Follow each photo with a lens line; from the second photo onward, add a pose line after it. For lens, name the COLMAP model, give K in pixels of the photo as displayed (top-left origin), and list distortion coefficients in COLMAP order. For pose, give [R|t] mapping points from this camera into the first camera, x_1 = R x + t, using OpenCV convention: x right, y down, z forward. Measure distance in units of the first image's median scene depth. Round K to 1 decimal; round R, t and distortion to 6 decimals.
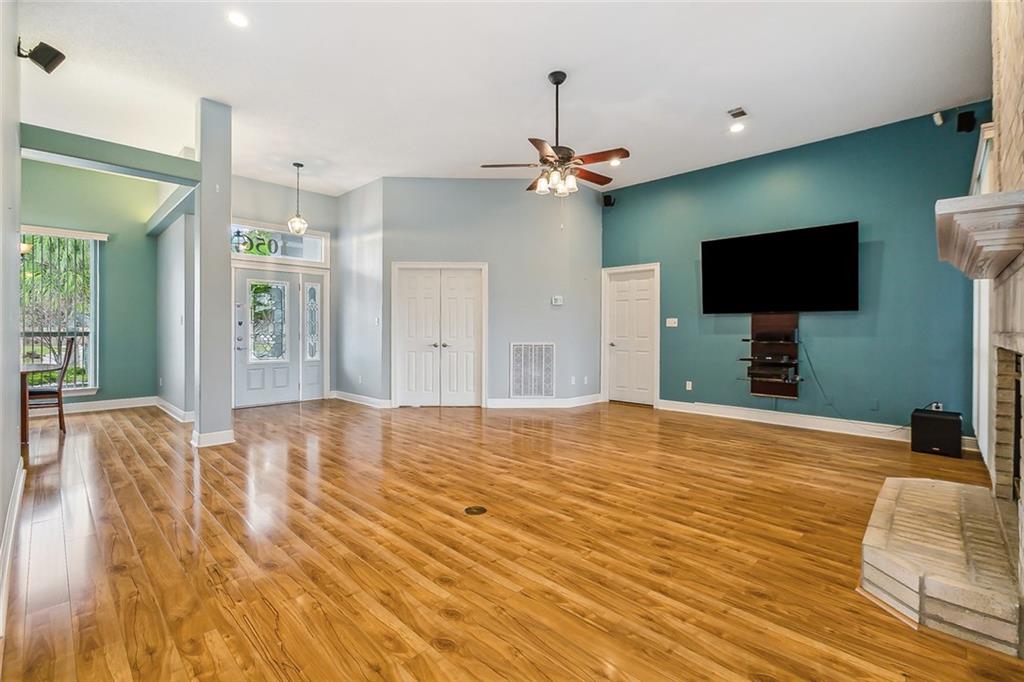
lens RADIAL K [[458.2, 0, 511.4], [0, 458.2, 333.1], [0, 0, 1]] dist [-0.011078, 0.000785]
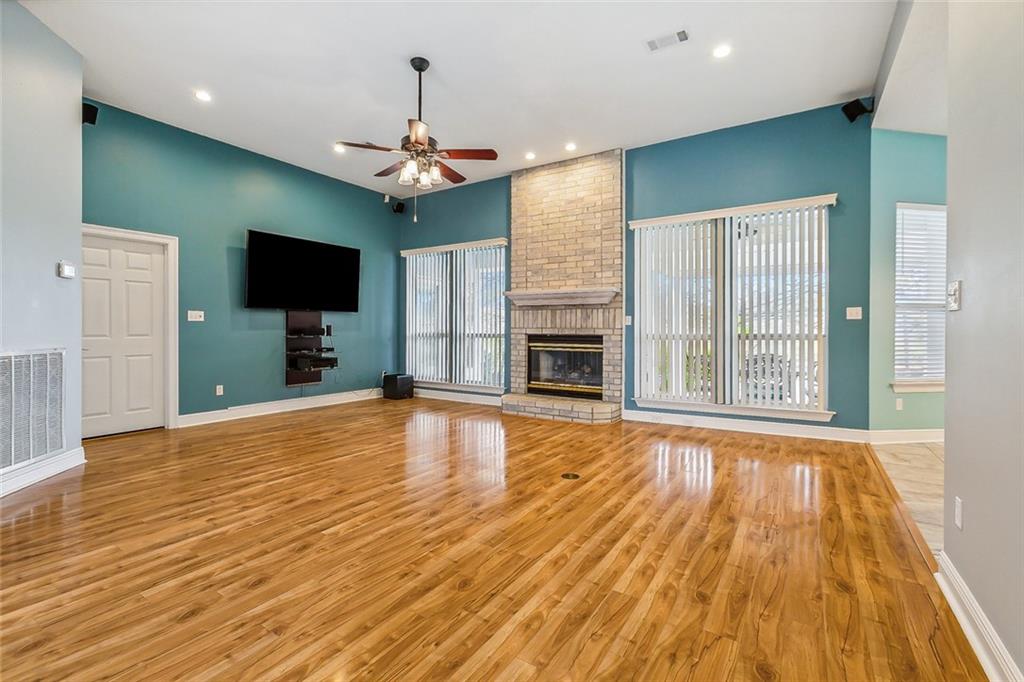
lens RADIAL K [[457.2, 0, 511.0], [0, 457.2, 330.3], [0, 0, 1]] dist [-0.017396, 0.000109]
pose [[-0.198606, -0.007026, 0.980054, -1.077075], [0.000837, 0.999973, 0.007339, -0.006522], [-0.980079, 0.002278, -0.198595, 1.222429]]
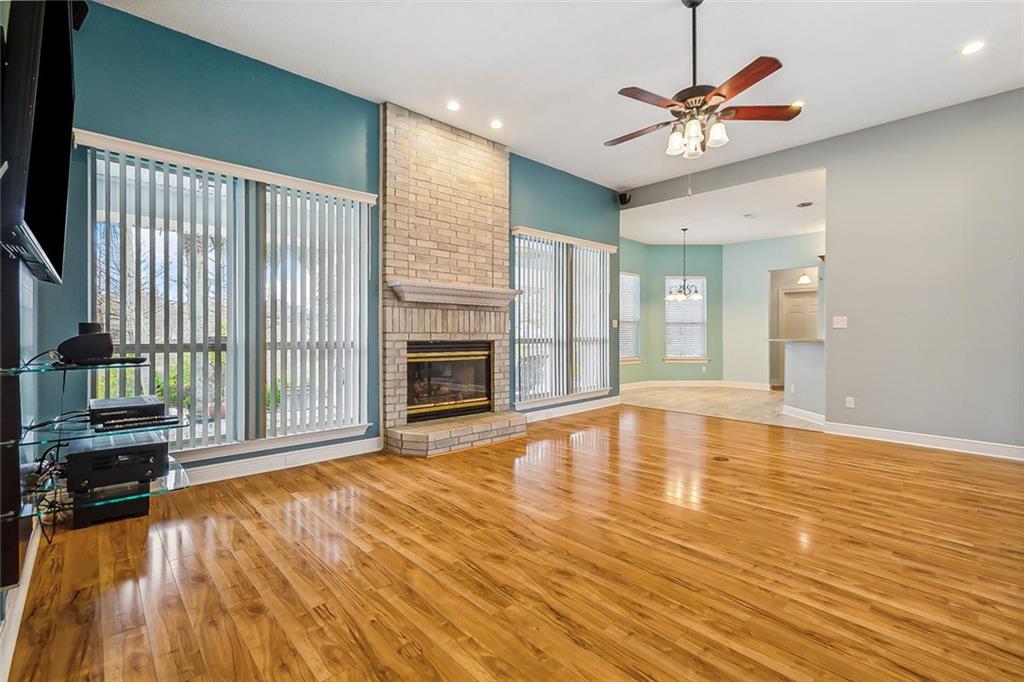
lens RADIAL K [[458.2, 0, 511.4], [0, 458.2, 333.1], [0, 0, 1]] dist [-0.011078, 0.000785]
pose [[-0.998785, -0.004705, 0.049052, 0.442380], [-0.004523, 0.999982, 0.003815, -0.007378], [-0.049069, 0.003588, -0.998789, 2.152837]]
